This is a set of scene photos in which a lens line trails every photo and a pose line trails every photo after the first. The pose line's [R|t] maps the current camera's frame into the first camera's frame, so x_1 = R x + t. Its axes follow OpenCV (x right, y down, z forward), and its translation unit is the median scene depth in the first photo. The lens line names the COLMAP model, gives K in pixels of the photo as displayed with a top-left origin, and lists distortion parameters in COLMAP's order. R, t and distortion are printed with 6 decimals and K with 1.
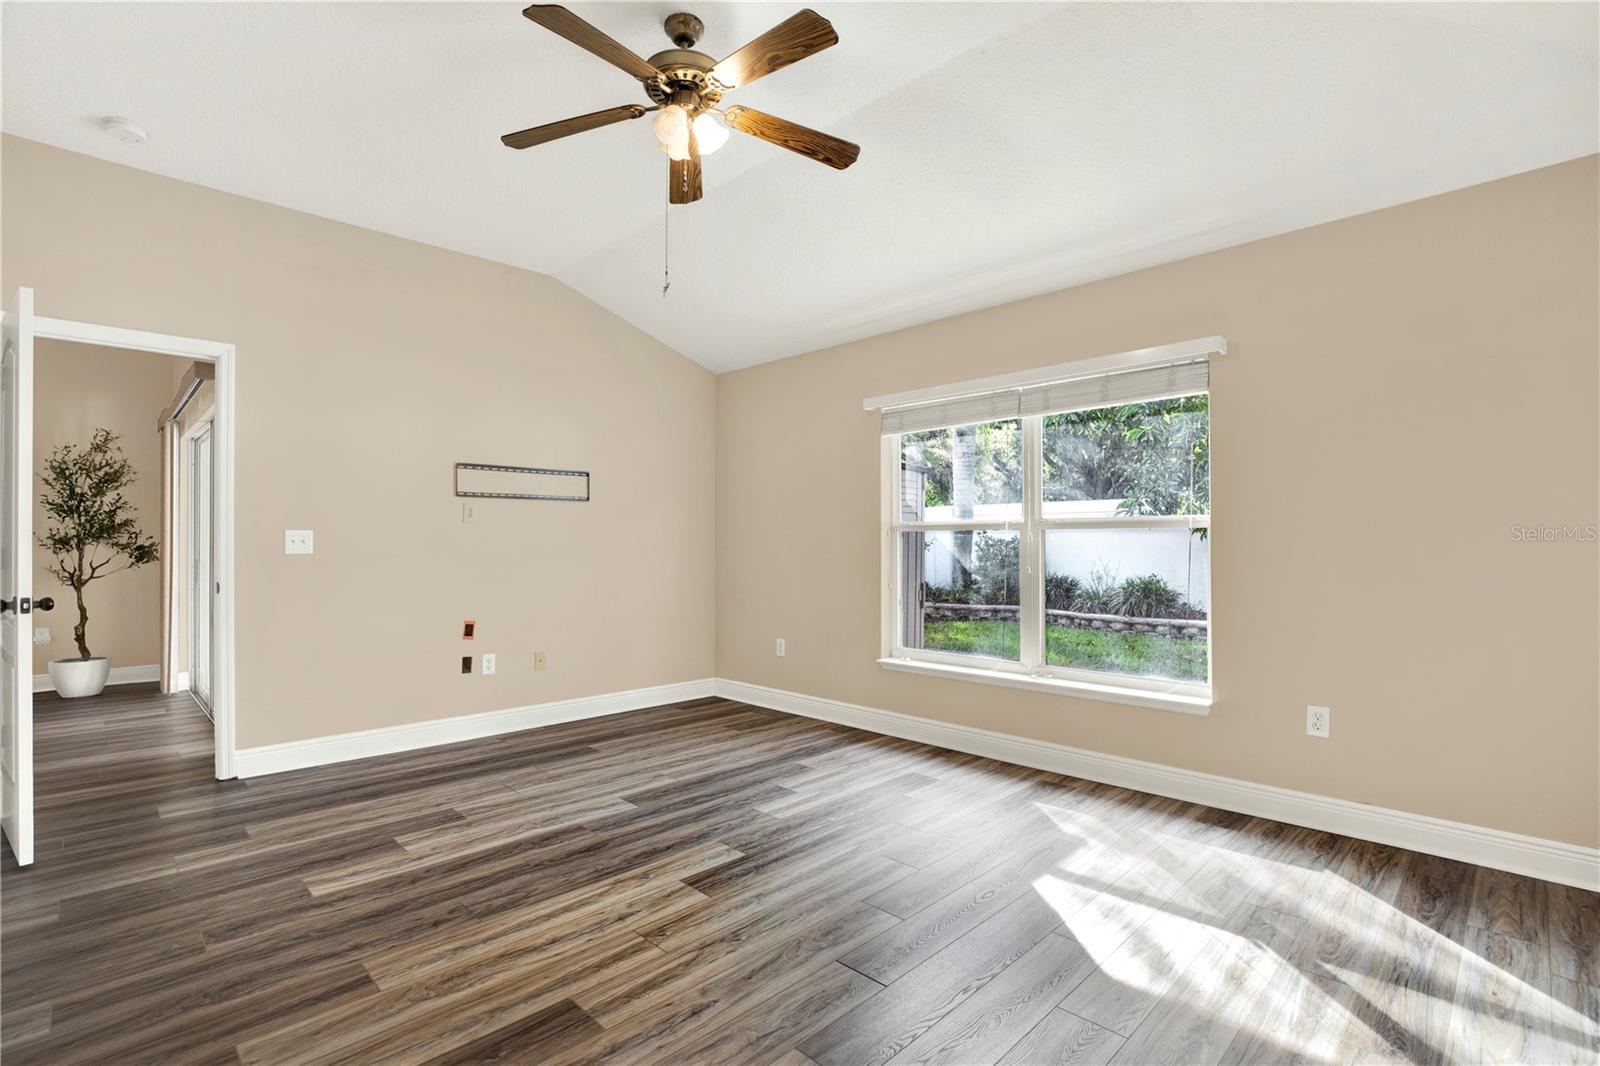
lens RADIAL K [[752.8, 0, 795.5], [0, 752.8, 532.2], [0, 0, 1]] dist [-0.046131, 0.012832]
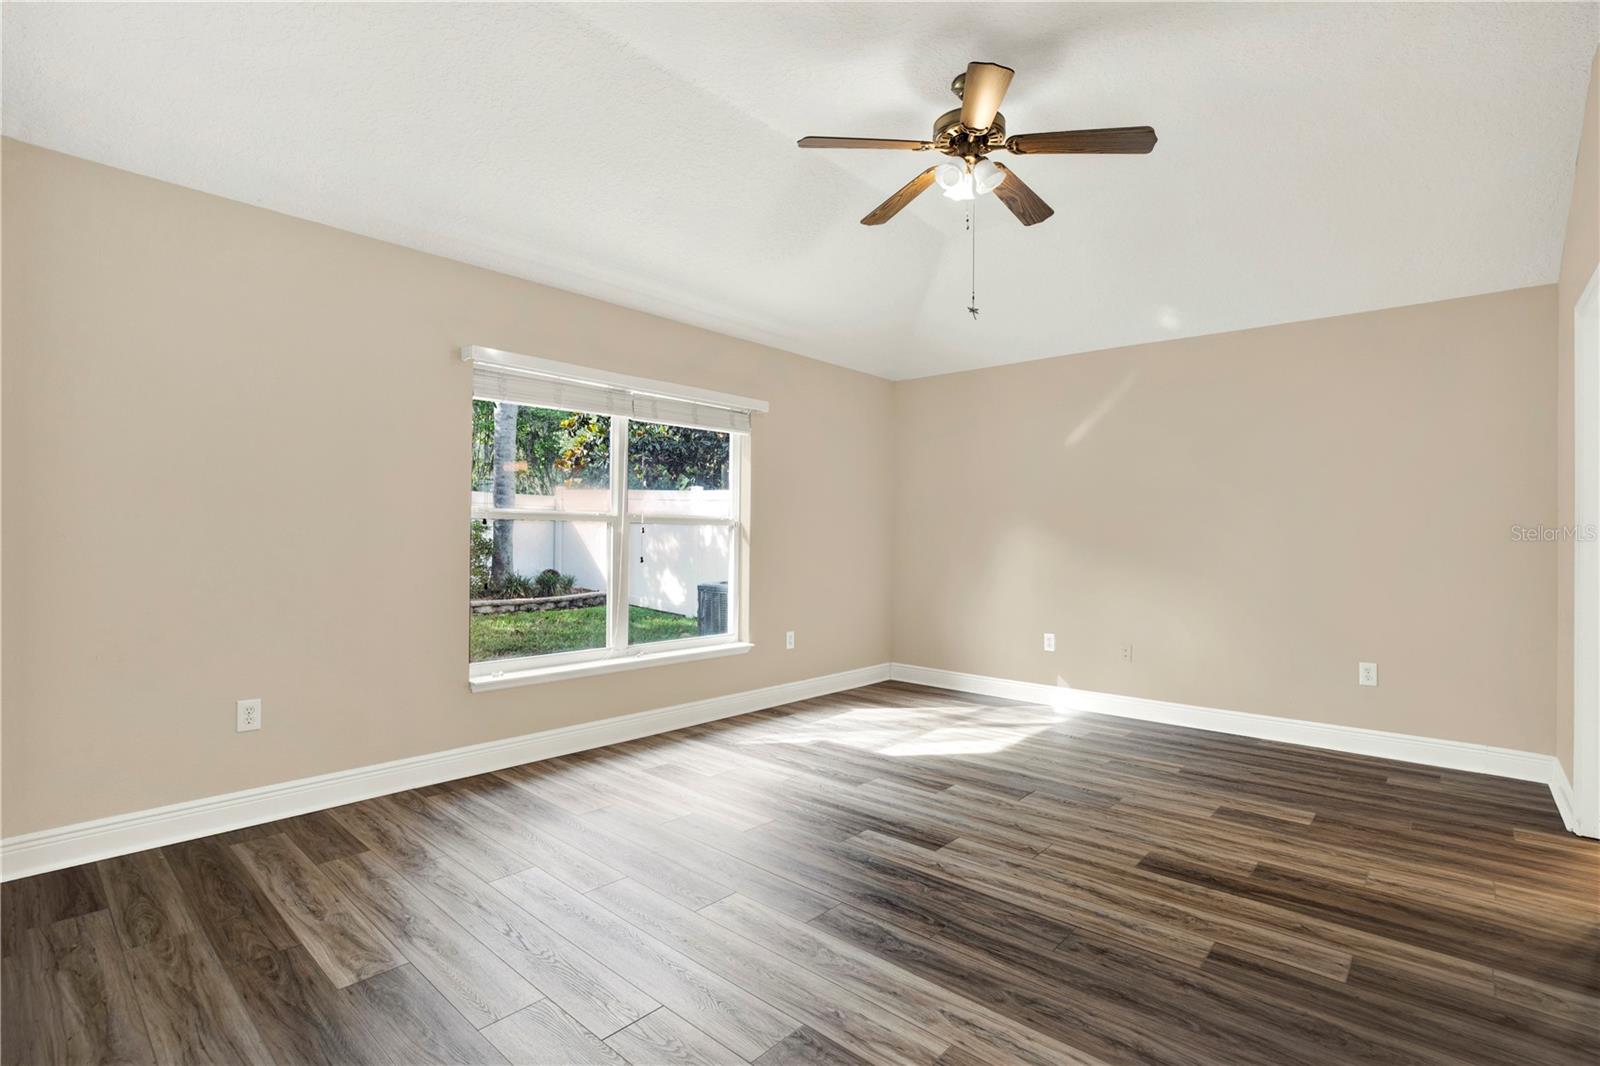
lens RADIAL K [[752.5, 0, 799.9], [0, 752.5, 518.8], [0, 0, 1]] dist [-0.046116, 0.013072]
pose [[-0.062527, 0.022789, 0.997783, -0.956169], [-0.024576, 0.999401, -0.024366, 0.014659], [-0.997741, -0.026045, -0.061930, 0.991506]]
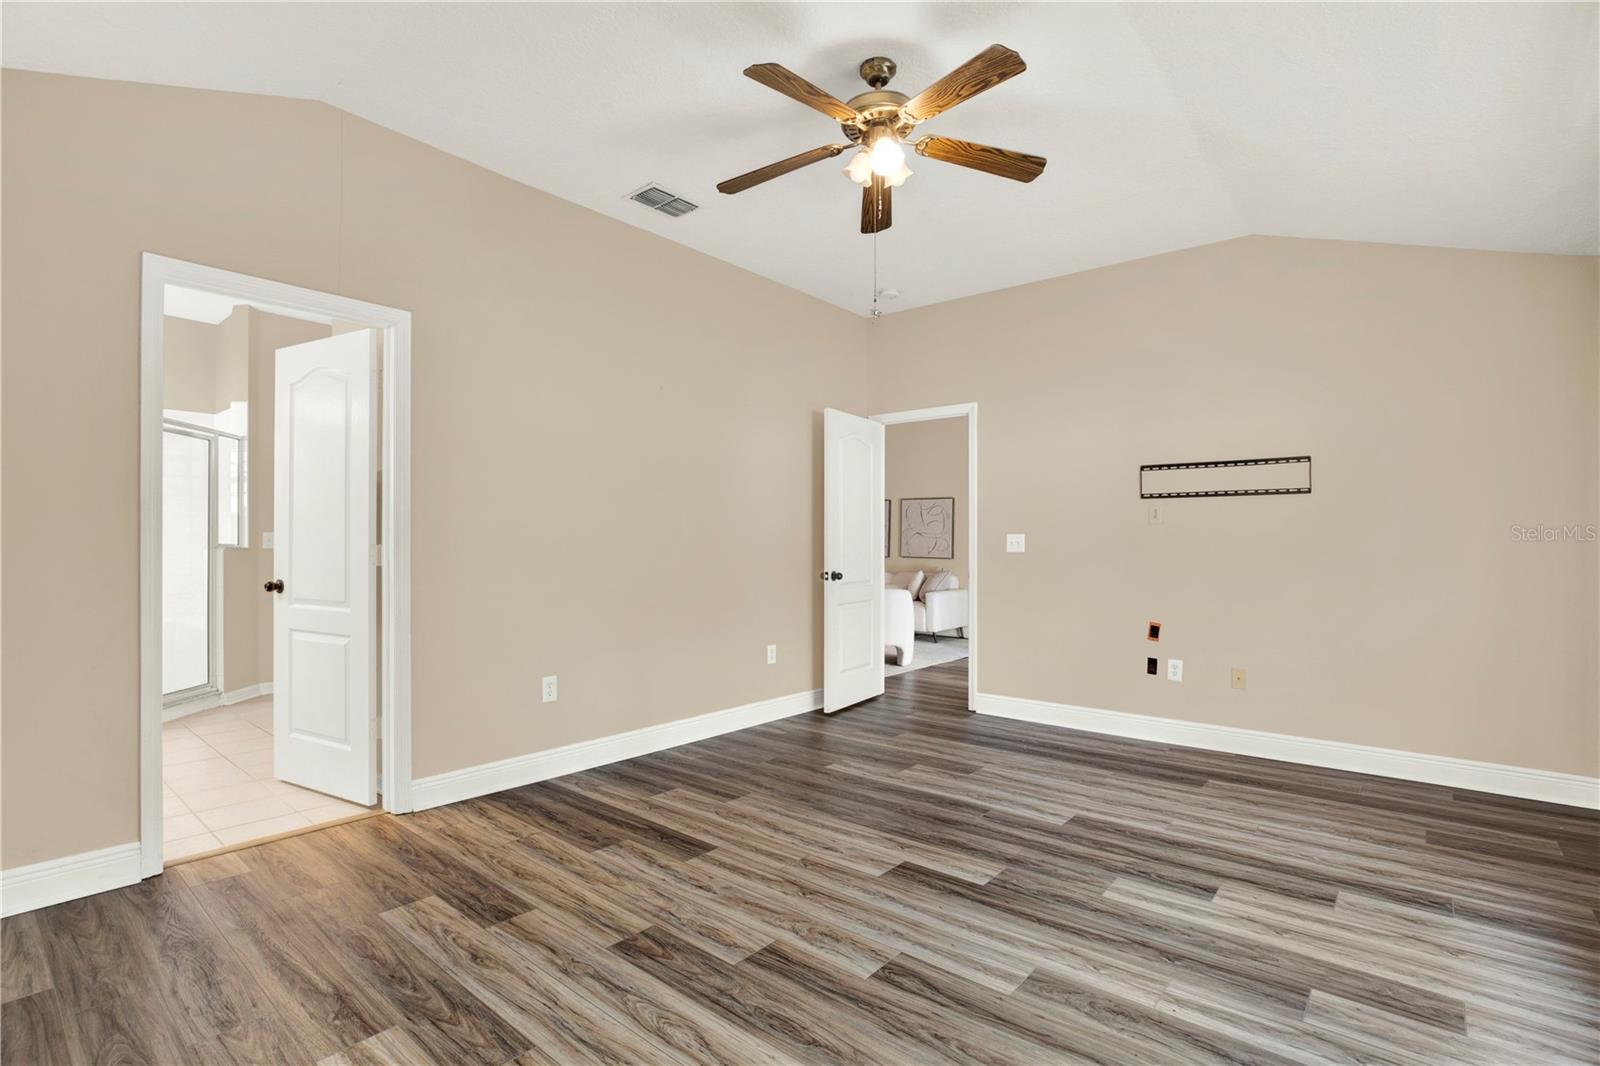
lens RADIAL K [[752.8, 0, 795.5], [0, 752.8, 532.2], [0, 0, 1]] dist [-0.046131, 0.012832]
pose [[0.085026, -0.013609, -0.996286, 0.696465], [0.009253, 0.999874, -0.012869, 0.008830], [0.996336, -0.008124, 0.085141, 0.589820]]
